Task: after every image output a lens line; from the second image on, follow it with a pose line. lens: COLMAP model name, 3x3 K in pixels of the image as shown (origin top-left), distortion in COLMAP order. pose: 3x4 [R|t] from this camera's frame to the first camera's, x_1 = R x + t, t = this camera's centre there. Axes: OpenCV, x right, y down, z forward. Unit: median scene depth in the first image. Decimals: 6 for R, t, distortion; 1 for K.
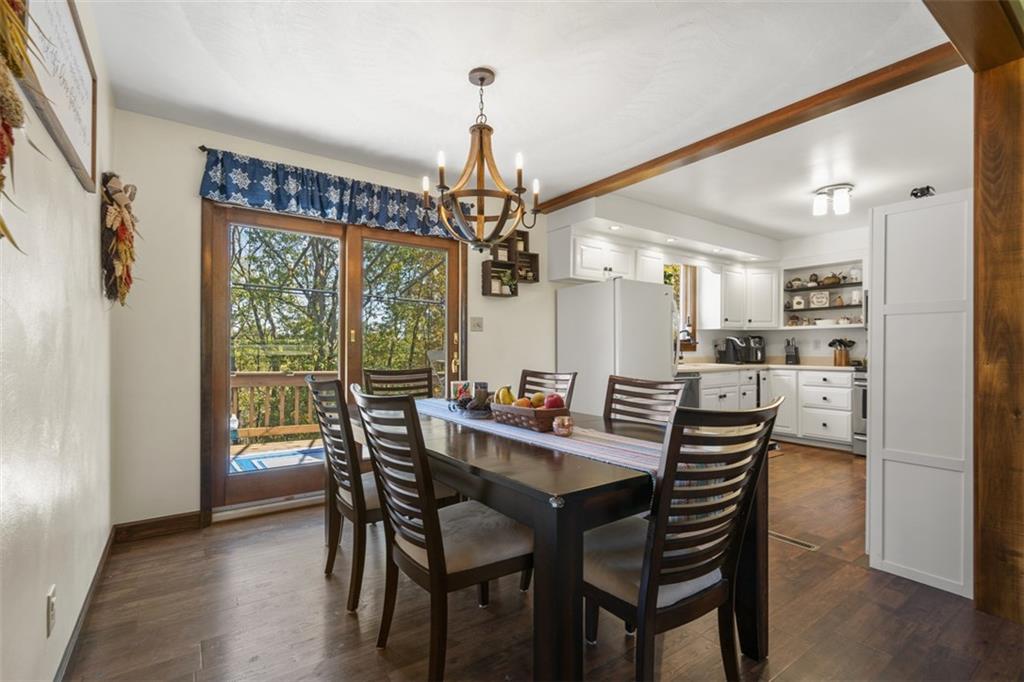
lens RADIAL K [[472.7, 0, 506.5], [0, 472.7, 350.9], [0, 0, 1]] dist [-0.000051, 0.000239]
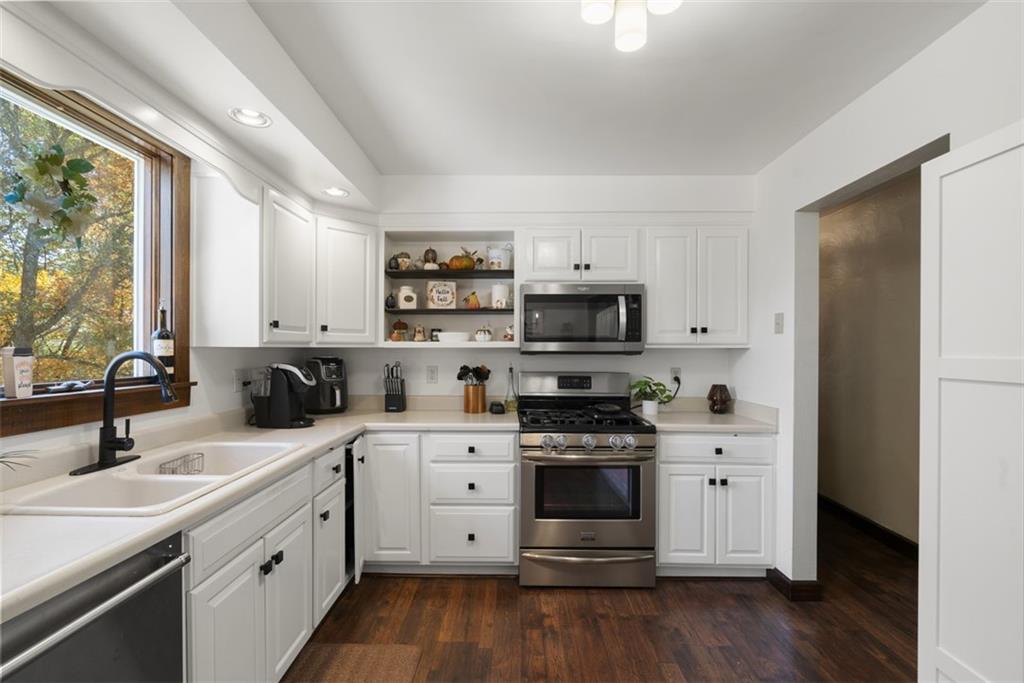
lens RADIAL K [[458.7, 0, 514.7], [0, 458.7, 348.9], [0, 0, 1]] dist [-0.002672, 0.000605]
pose [[0.578732, -0.001533, 0.815516, 0.256520], [0.005107, 0.999985, -0.001744, -0.041742], [-0.815501, 0.005174, 0.578732, 0.587219]]
